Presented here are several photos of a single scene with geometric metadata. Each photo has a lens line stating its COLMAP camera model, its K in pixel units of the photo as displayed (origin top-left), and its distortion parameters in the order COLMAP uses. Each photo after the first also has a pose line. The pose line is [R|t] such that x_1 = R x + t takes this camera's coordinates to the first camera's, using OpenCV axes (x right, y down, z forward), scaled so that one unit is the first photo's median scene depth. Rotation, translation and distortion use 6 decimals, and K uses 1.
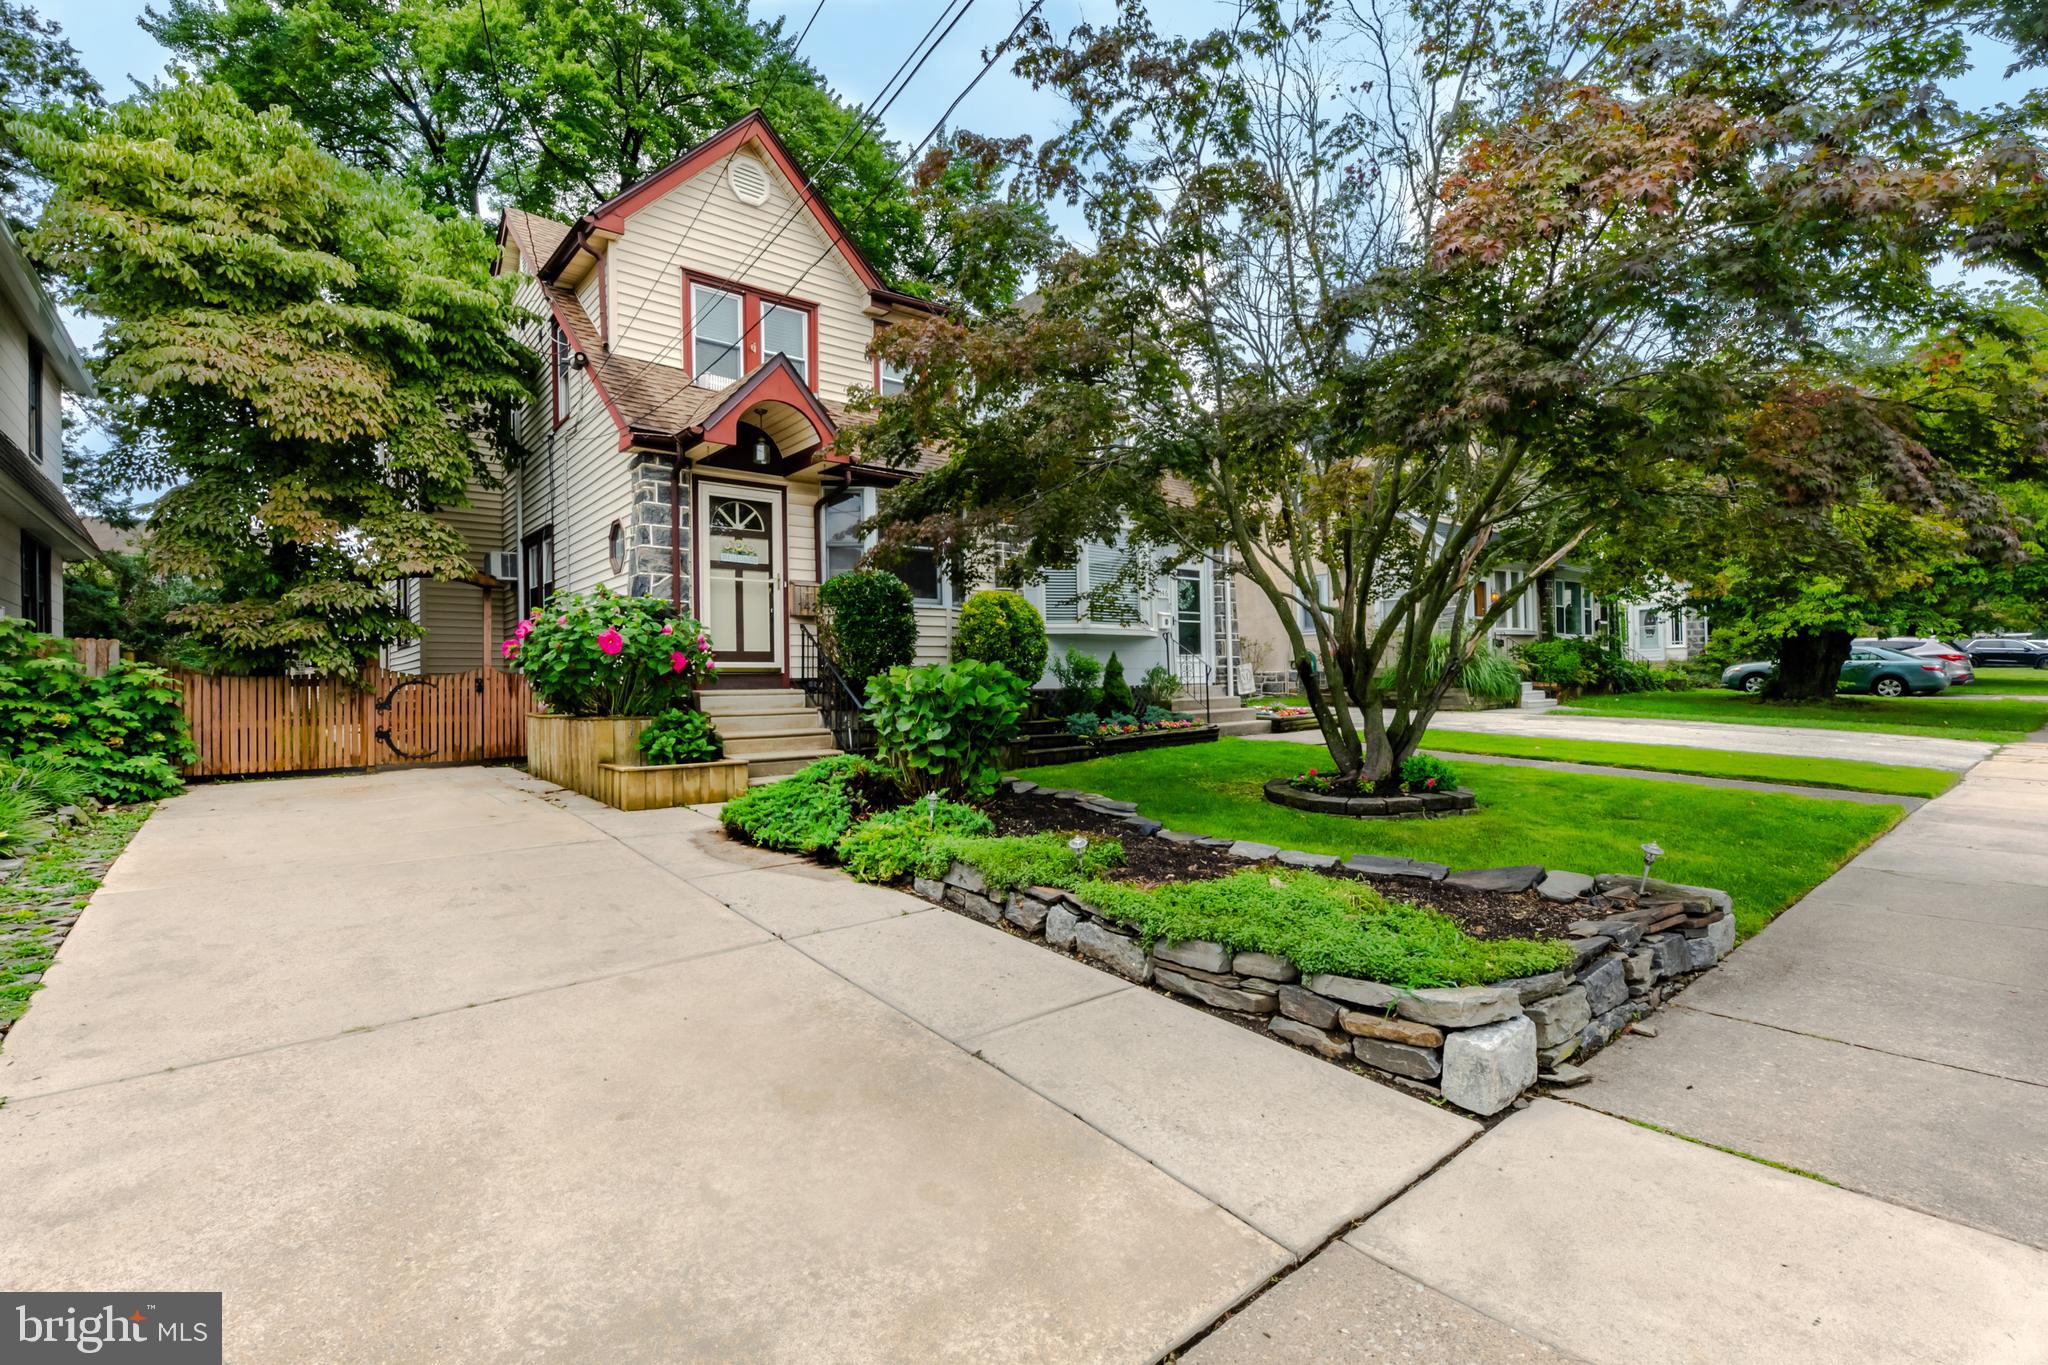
lens RADIAL K [[874.3, 0, 982.0], [0, 874.3, 653.1], [0, 0, 1]] dist [0.006998, -0.004205]
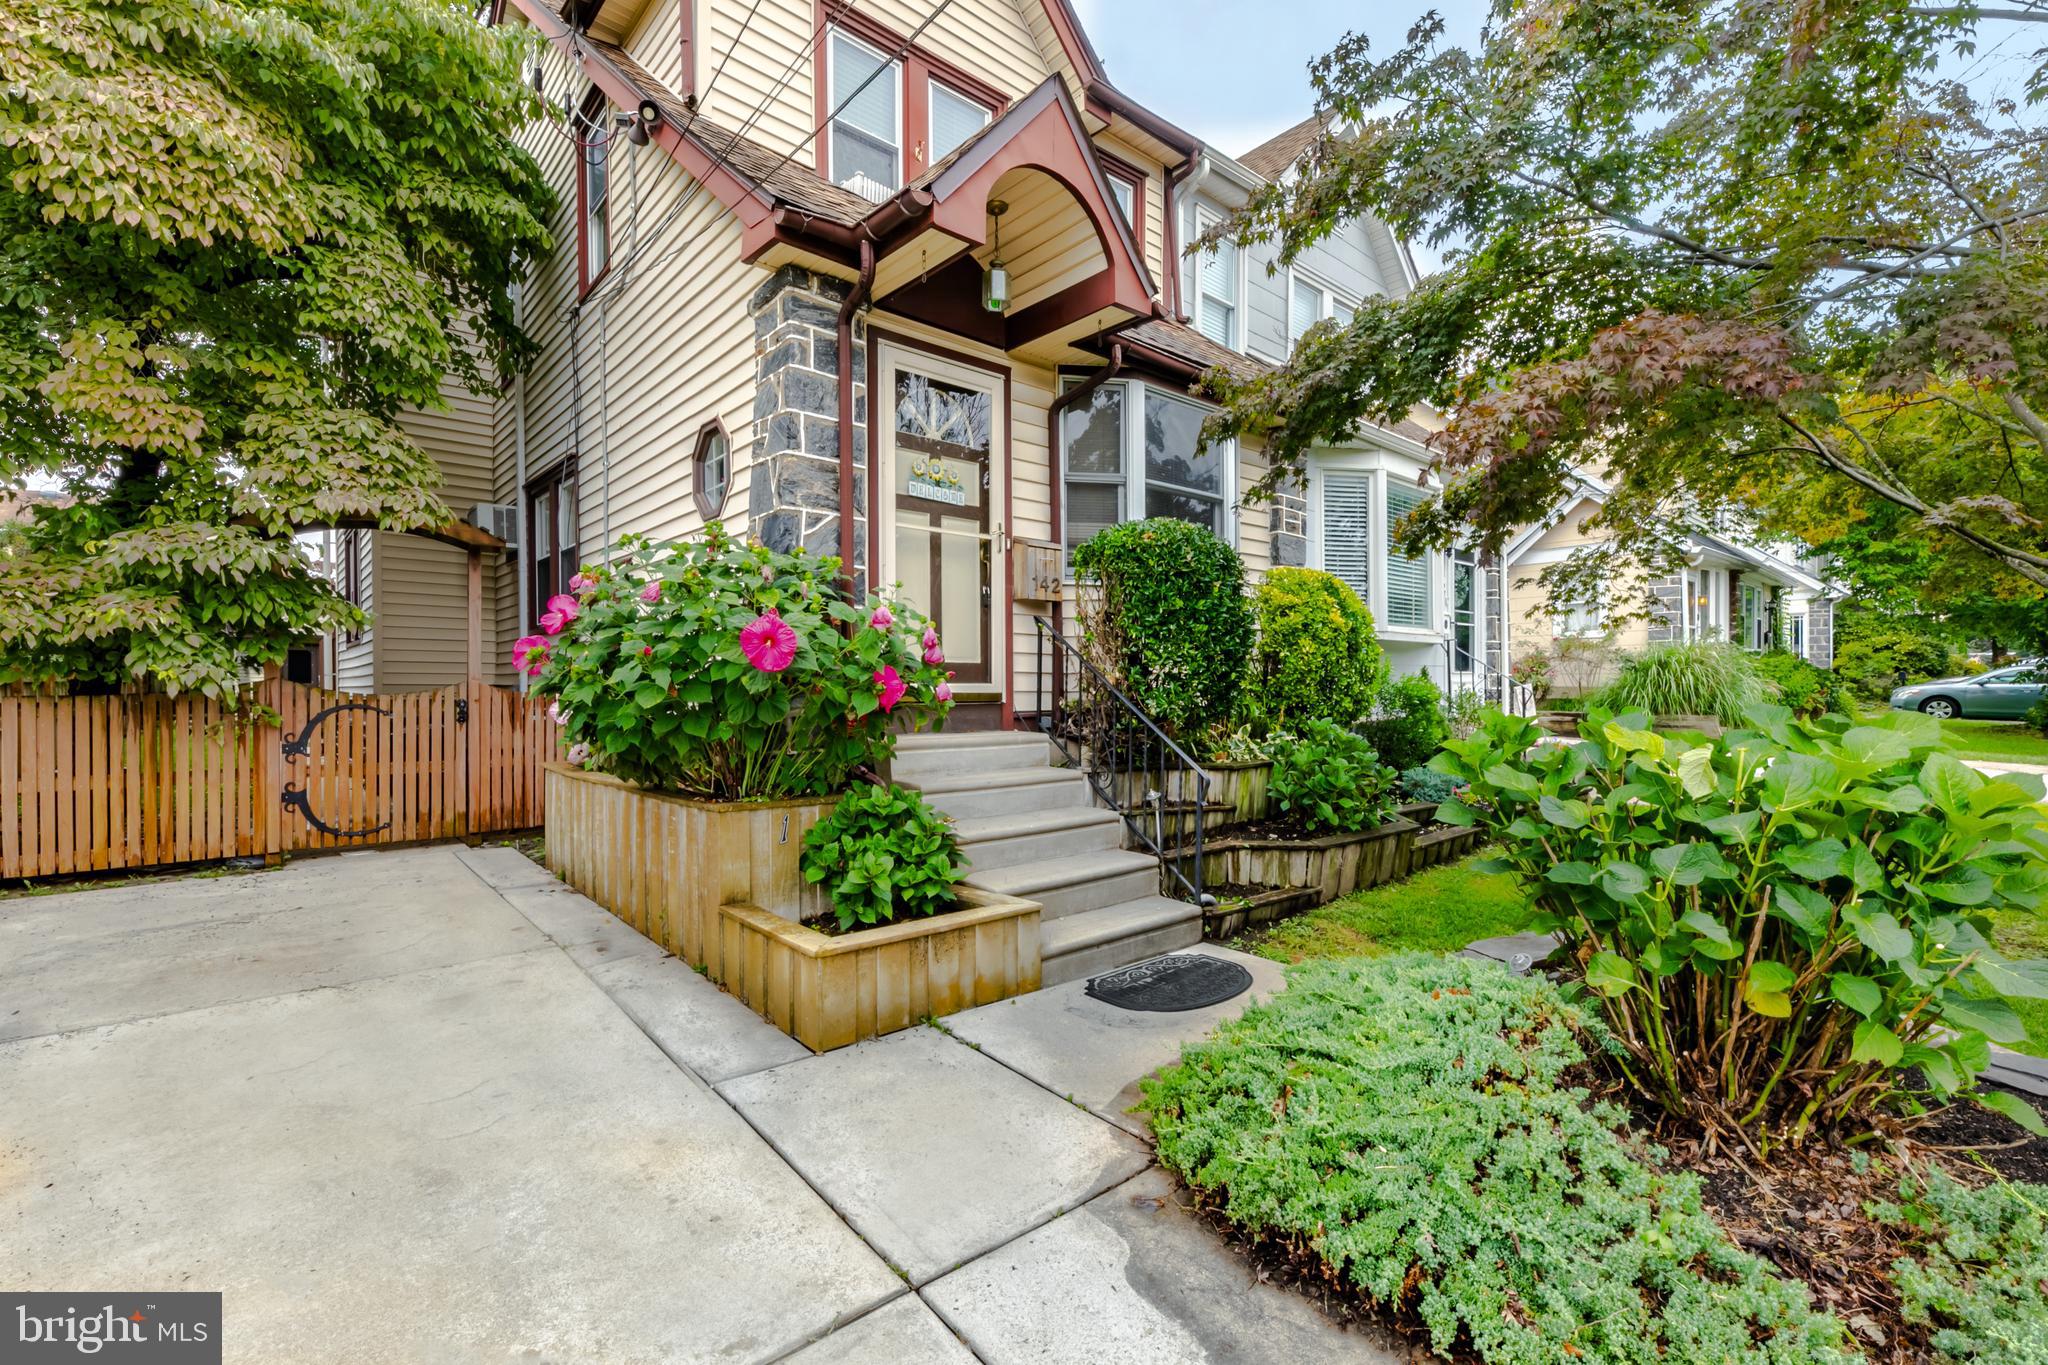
lens RADIAL K [[874.3, 0, 951.2], [0, 874.3, 678.7], [0, 0, 1]] dist [0.006998, -0.004205]
pose [[0.999876, 0.014364, -0.006521, -0.271187], [-0.014206, 0.999622, 0.023536, -0.005525], [0.006857, -0.023441, 0.999702, 0.465732]]
